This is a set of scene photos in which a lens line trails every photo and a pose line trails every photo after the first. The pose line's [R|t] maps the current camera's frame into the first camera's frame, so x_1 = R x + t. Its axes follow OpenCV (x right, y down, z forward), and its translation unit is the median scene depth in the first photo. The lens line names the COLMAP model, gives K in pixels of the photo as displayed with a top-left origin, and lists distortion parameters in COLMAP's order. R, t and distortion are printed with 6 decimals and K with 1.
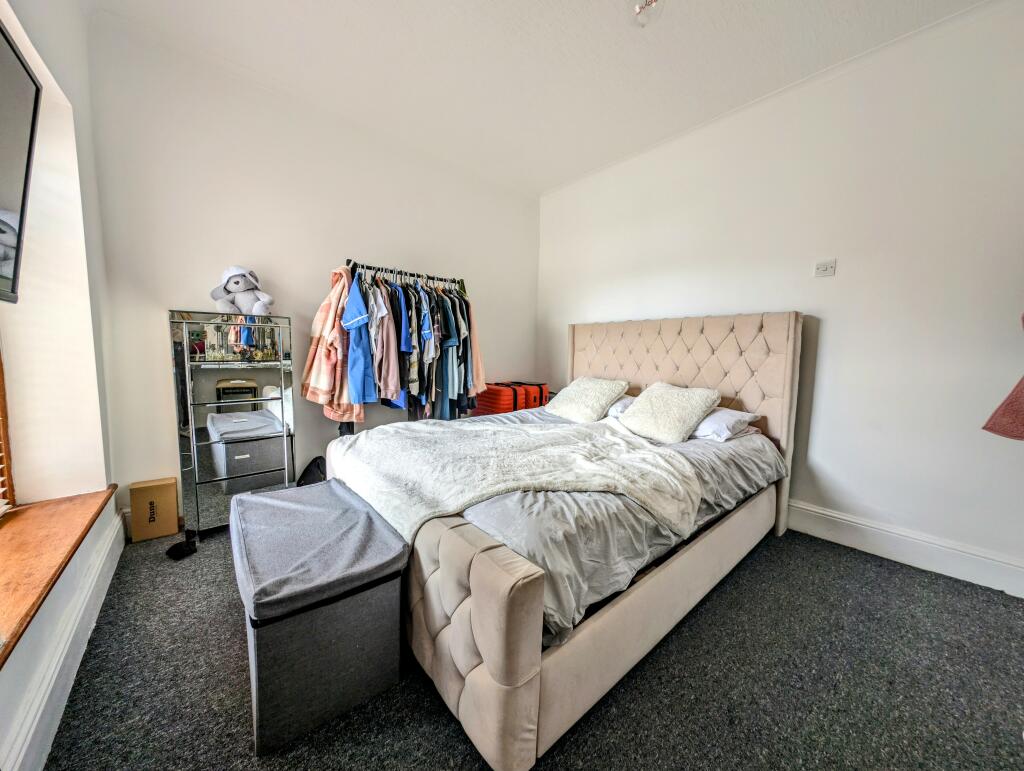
lens RADIAL K [[362.2, 0, 510.0], [0, 362.2, 381.1], [0, 0, 1]] dist [0.000995, -0.000815]
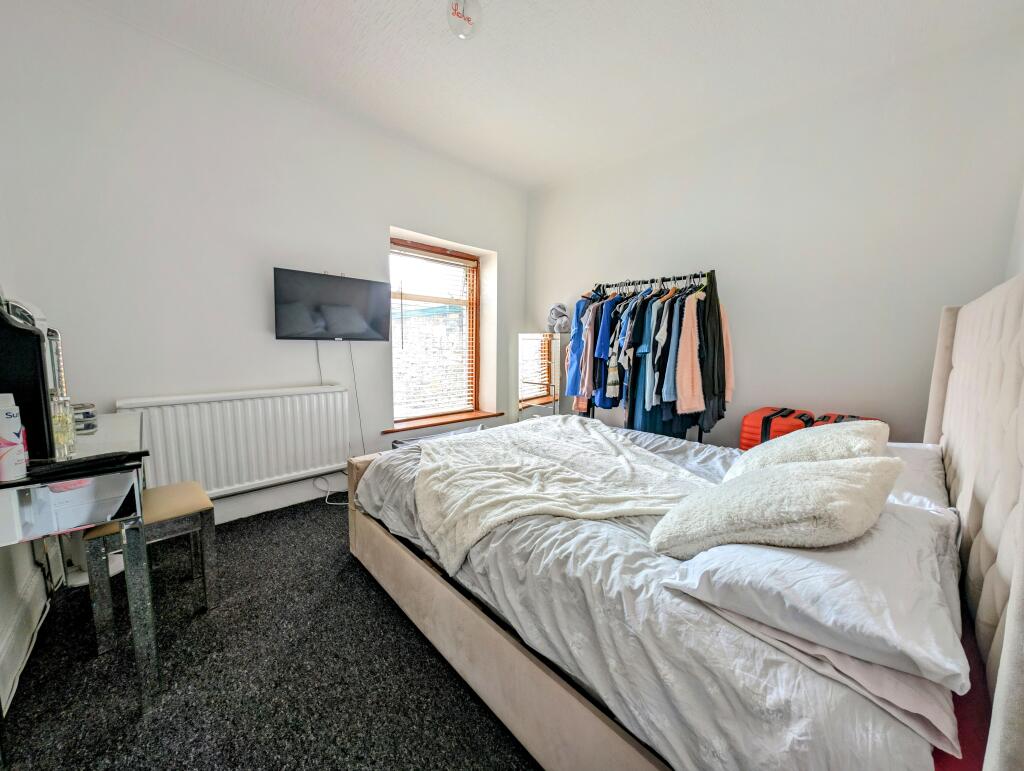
lens RADIAL K [[362.2, 0, 510.7], [0, 362.2, 383.6], [0, 0, 1]] dist [0.000995, -0.000815]
pose [[0.068987, 0.097220, -0.992869, 0.766920], [-0.098229, 0.991066, 0.090218, -0.069874], [0.992770, 0.091305, 0.077921, 0.600590]]
